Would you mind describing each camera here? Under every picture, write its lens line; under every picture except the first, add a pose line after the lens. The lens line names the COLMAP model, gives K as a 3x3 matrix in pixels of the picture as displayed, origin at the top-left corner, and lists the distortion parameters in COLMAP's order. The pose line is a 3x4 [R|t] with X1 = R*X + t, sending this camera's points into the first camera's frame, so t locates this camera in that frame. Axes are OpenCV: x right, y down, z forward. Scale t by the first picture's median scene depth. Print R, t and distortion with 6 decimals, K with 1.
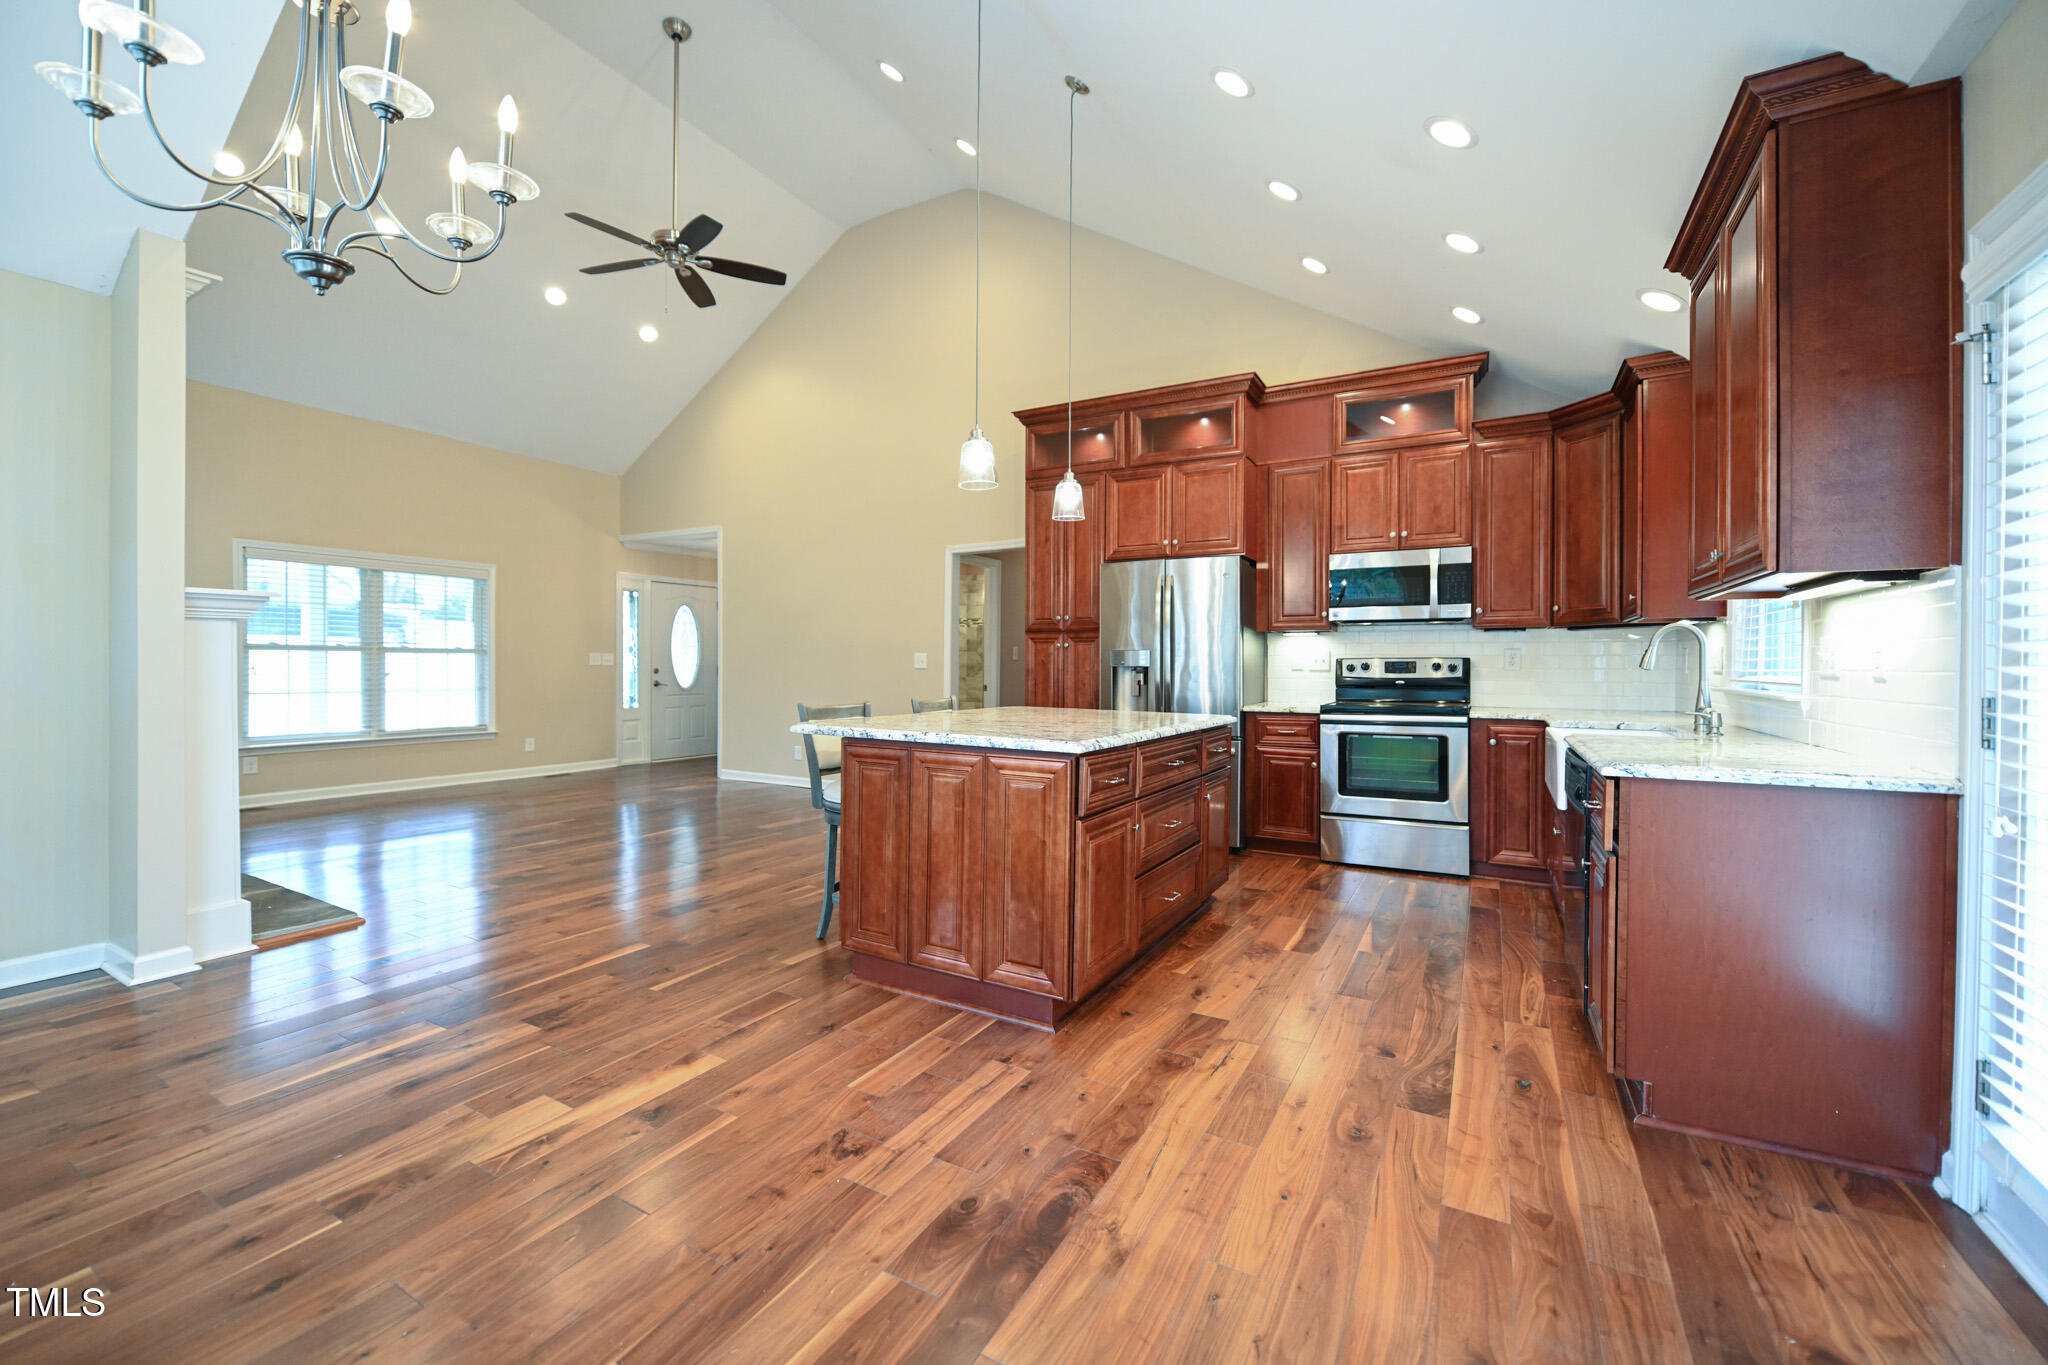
lens RADIAL K [[826.3, 0, 1020.0], [0, 826.3, 667.7], [0, 0, 1]] dist [-0.009096, -0.000631]
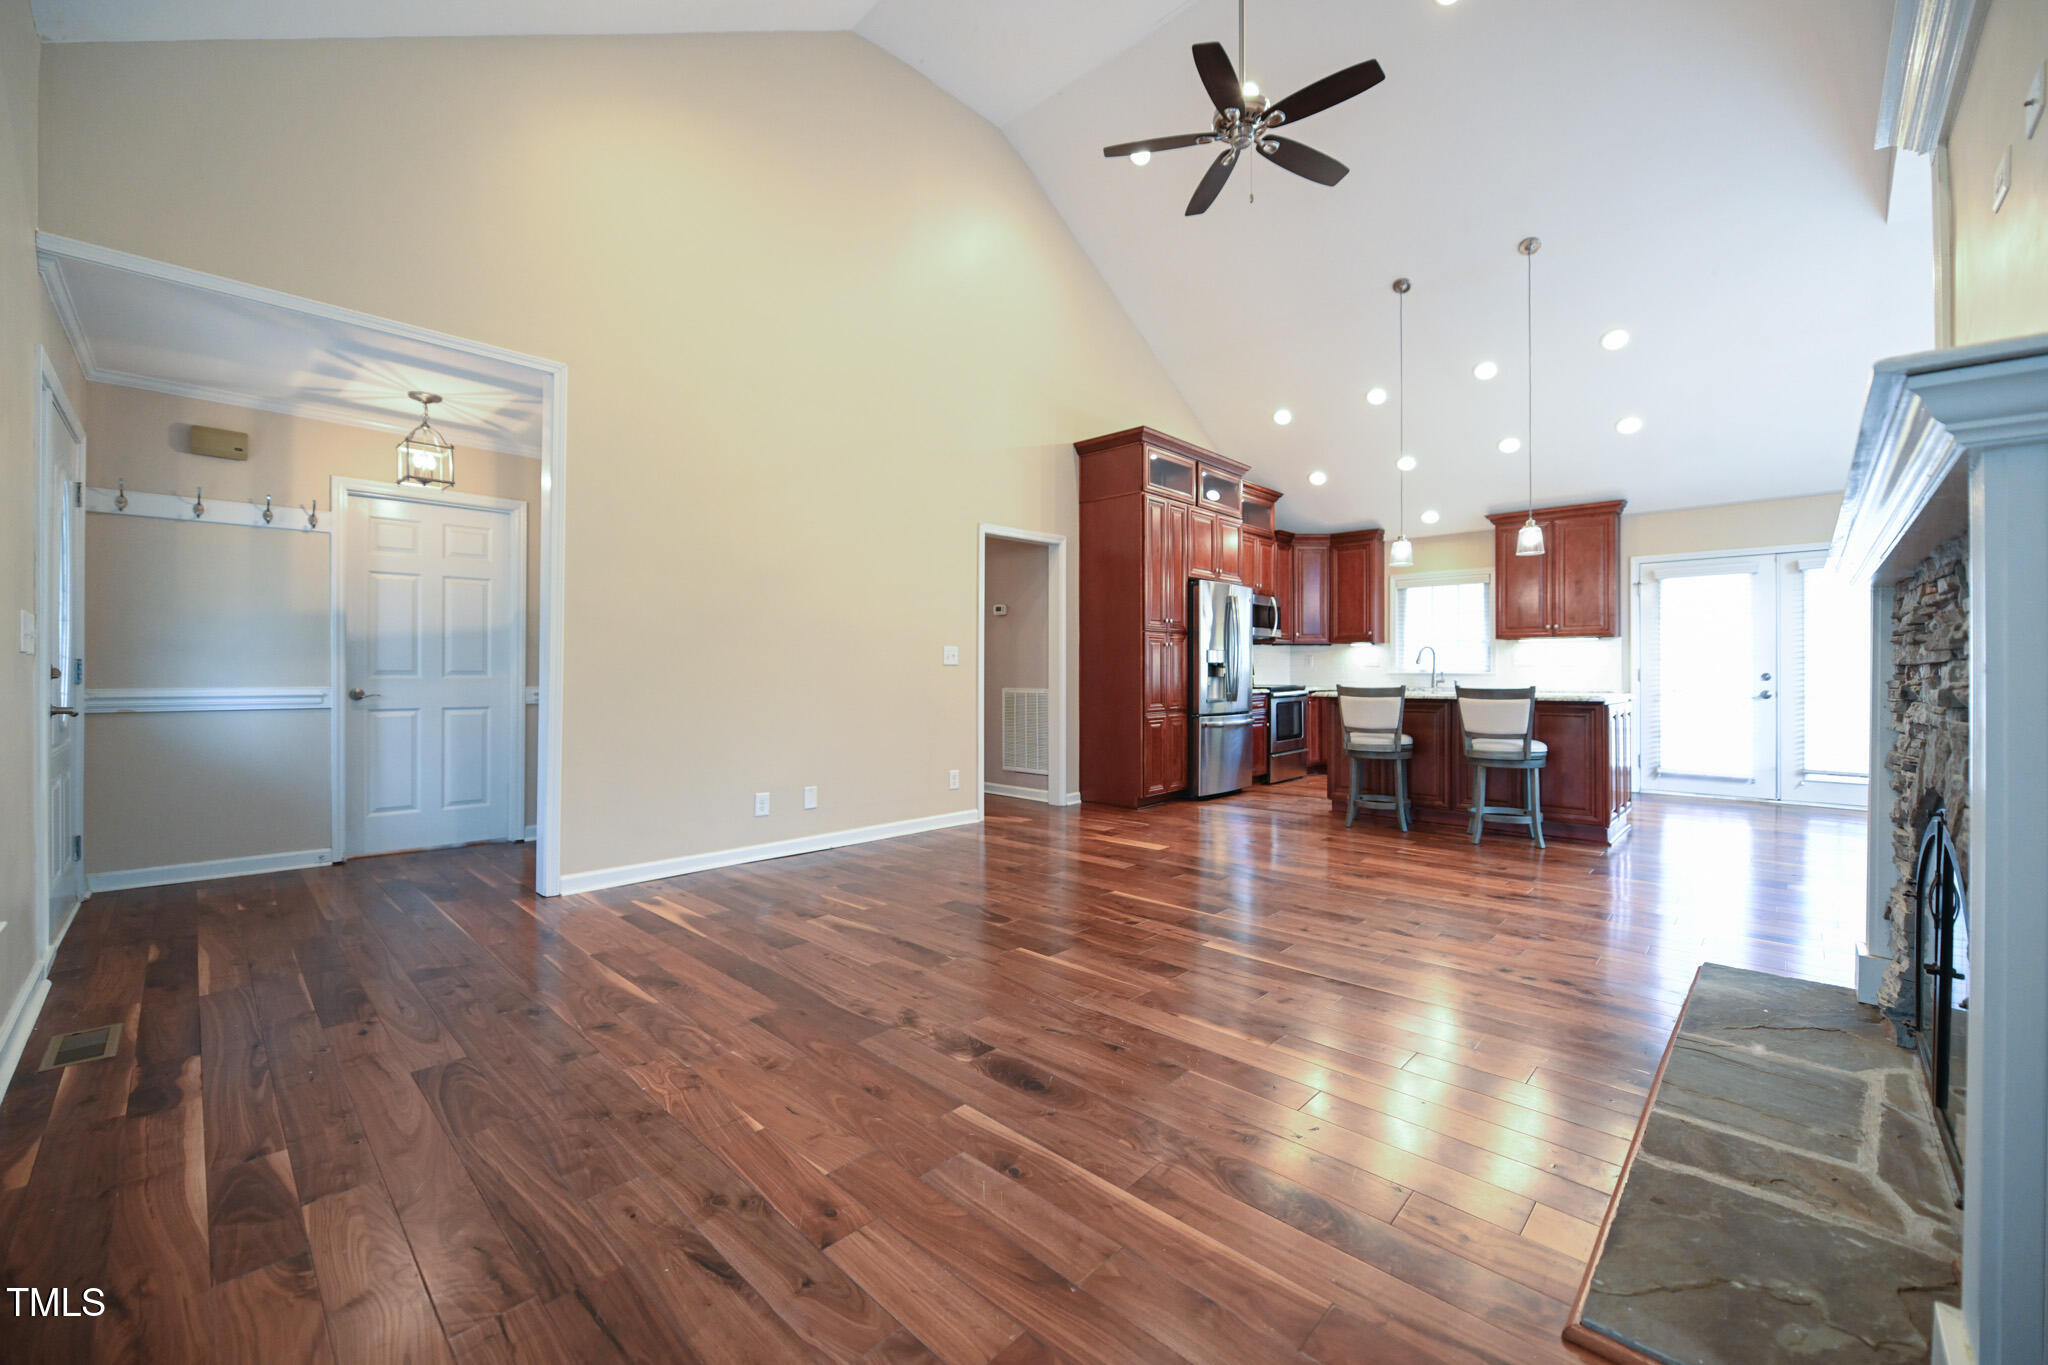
lens RADIAL K [[807.5, 0, 1022.7], [0, 807.5, 671.9], [0, 0, 1]] dist [-0.009370, -0.000332]
pose [[0.244814, -0.002916, 0.969566, -1.243859], [0.005262, 0.999985, 0.001679, 0.009528], [-0.969556, 0.004691, 0.244825, 1.047939]]
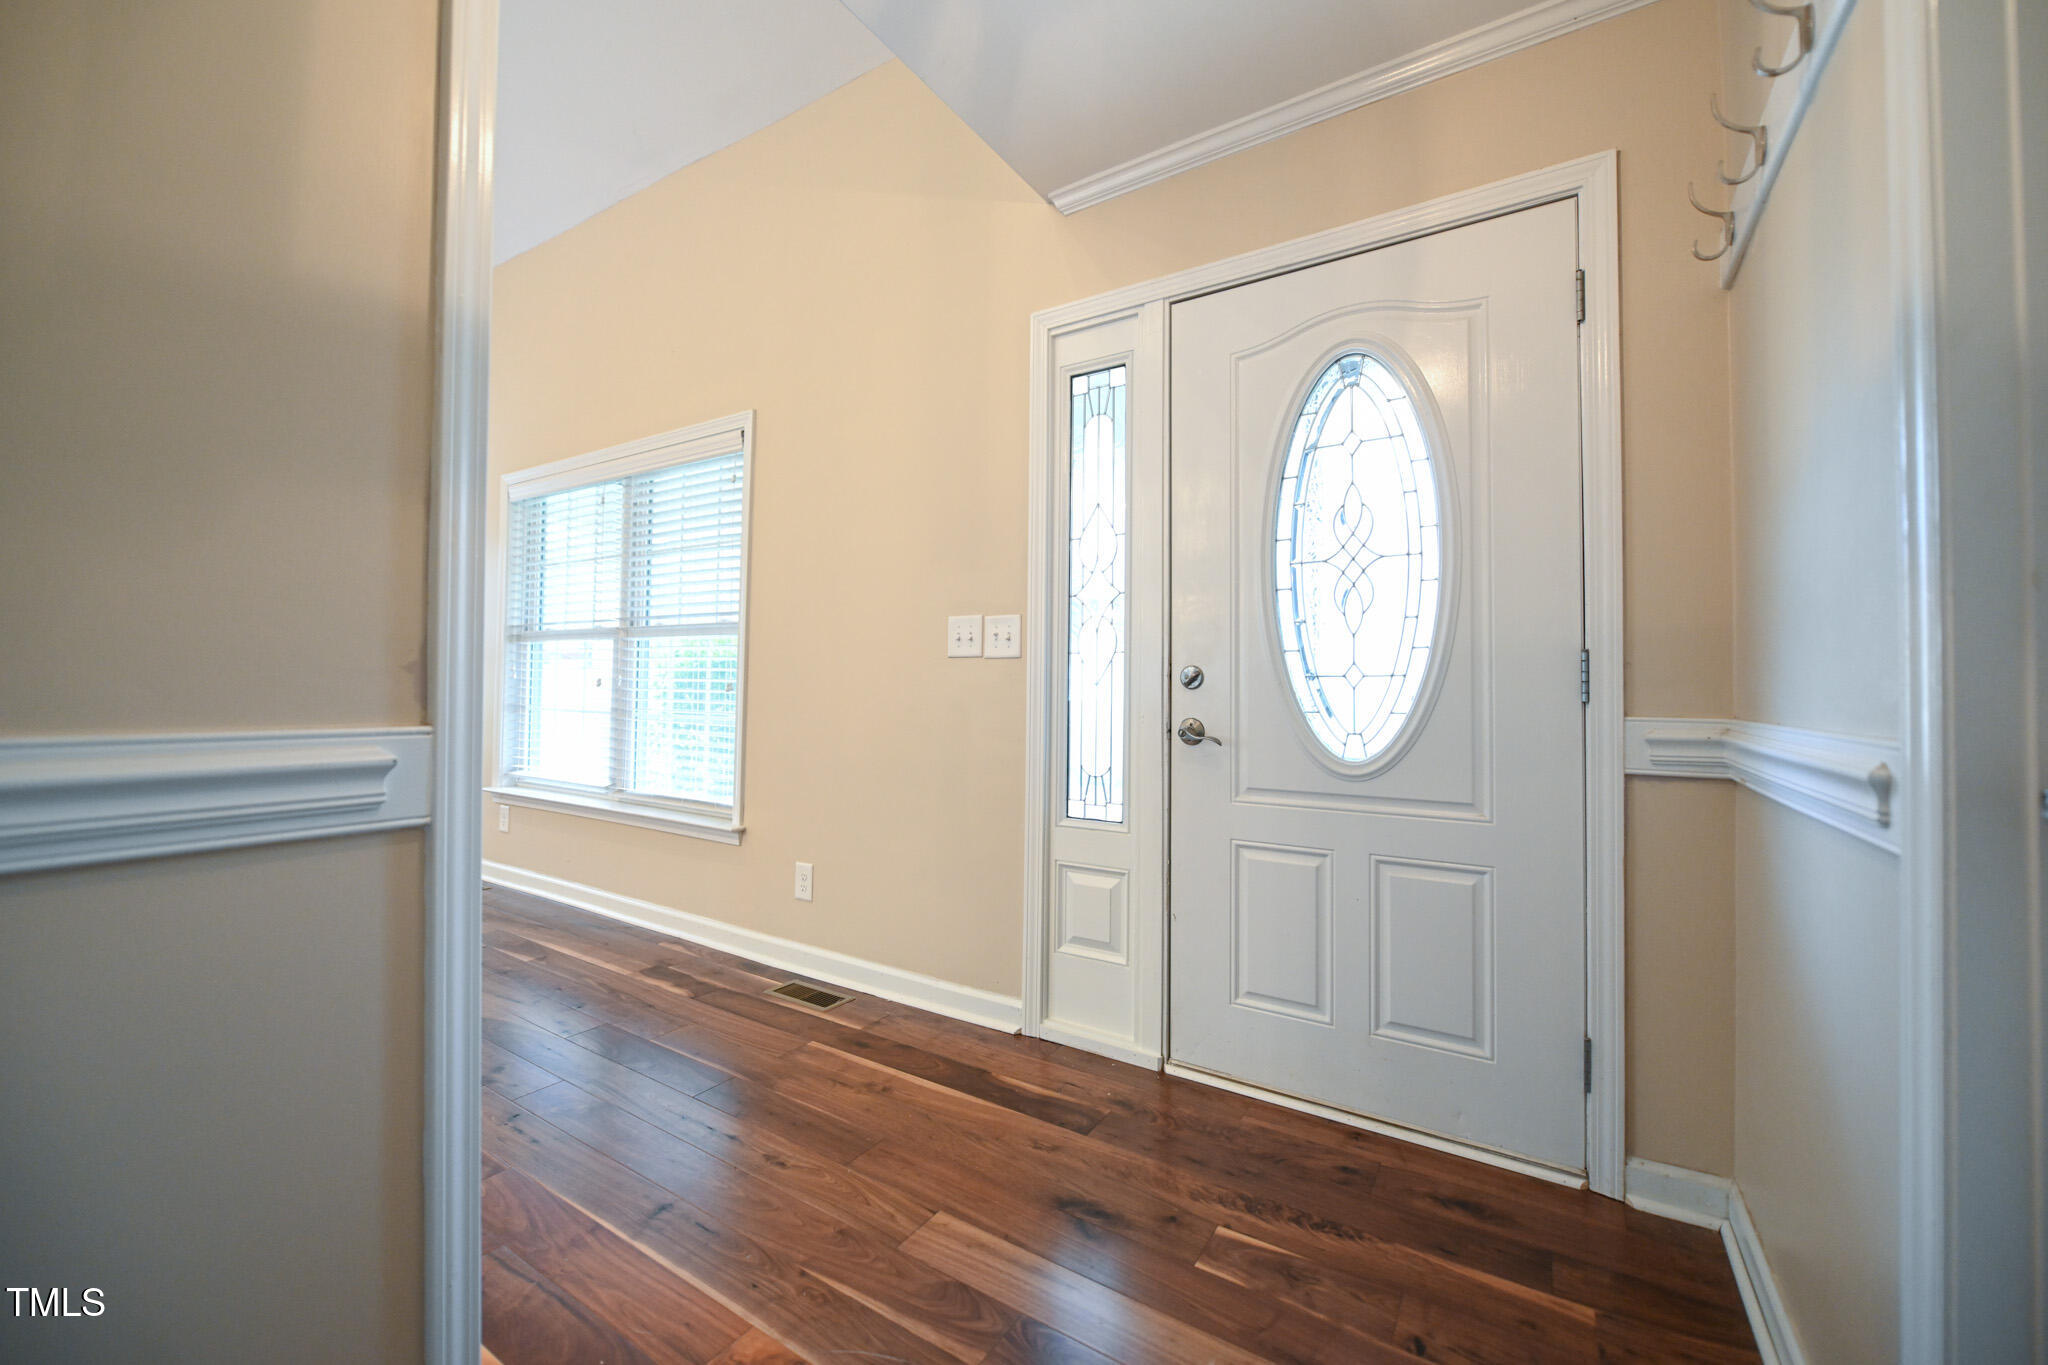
lens RADIAL K [[820.1, 0, 1023.8], [0, 820.1, 667.3], [0, 0, 1]] dist [-0.010523, -0.000563]
pose [[-0.050941, -0.023134, -0.998434, -0.400514], [-0.009570, 0.999697, -0.022675, 0.012676], [0.998656, 0.008400, -0.051147, 1.841557]]
